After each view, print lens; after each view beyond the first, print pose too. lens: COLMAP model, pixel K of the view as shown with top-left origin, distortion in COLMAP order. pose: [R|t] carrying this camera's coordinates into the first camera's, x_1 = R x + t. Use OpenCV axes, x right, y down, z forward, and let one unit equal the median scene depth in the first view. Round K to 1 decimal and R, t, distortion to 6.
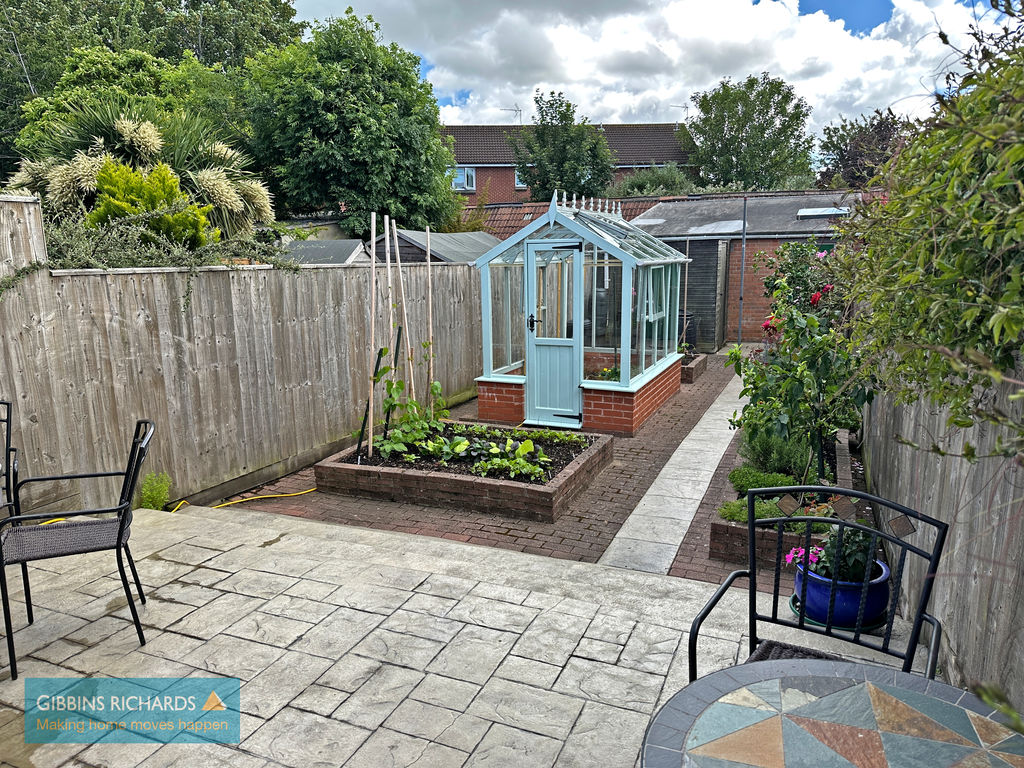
lens RADIAL K [[727.7, 0, 514.9], [0, 727.7, 392.2], [0, 0, 1]] dist [0.027822, -0.064193]
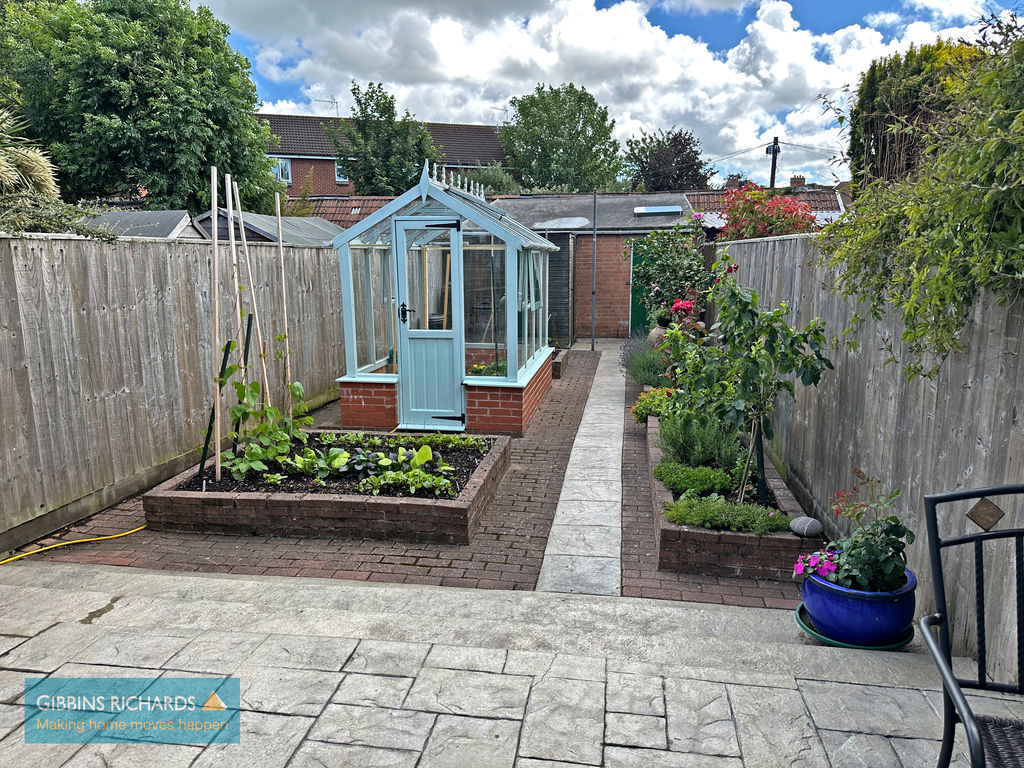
lens RADIAL K [[727.7, 0, 528.7], [0, 727.7, 394.4], [0, 0, 1]] dist [0.027822, -0.064193]
pose [[0.965845, -0.039404, 0.256107, -0.070447], [0.039899, 0.999198, 0.003264, 0.006719], [-0.256031, 0.007066, 0.966643, 0.144030]]
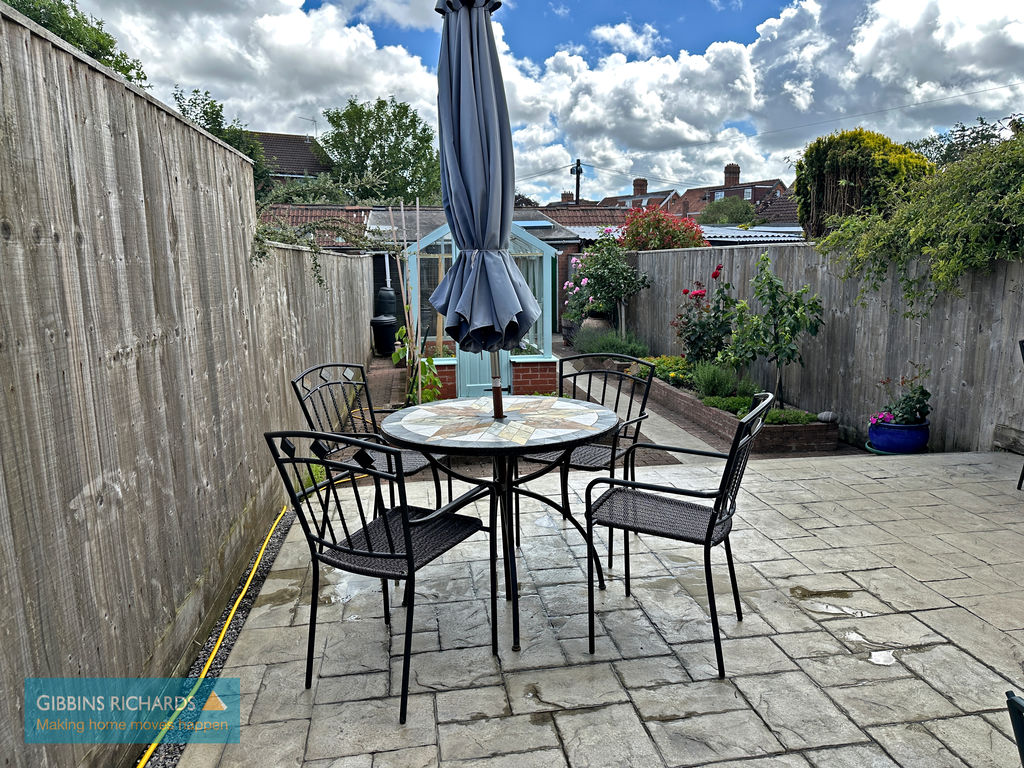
lens RADIAL K [[727.7, 0, 538.8], [0, 727.7, 386.7], [0, 0, 1]] dist [0.027822, -0.064193]
pose [[0.831819, -0.091913, 0.547383, -0.584157], [0.107605, 0.994188, 0.003419, 0.037870], [-0.544516, 0.056057, 0.836875, 0.036304]]
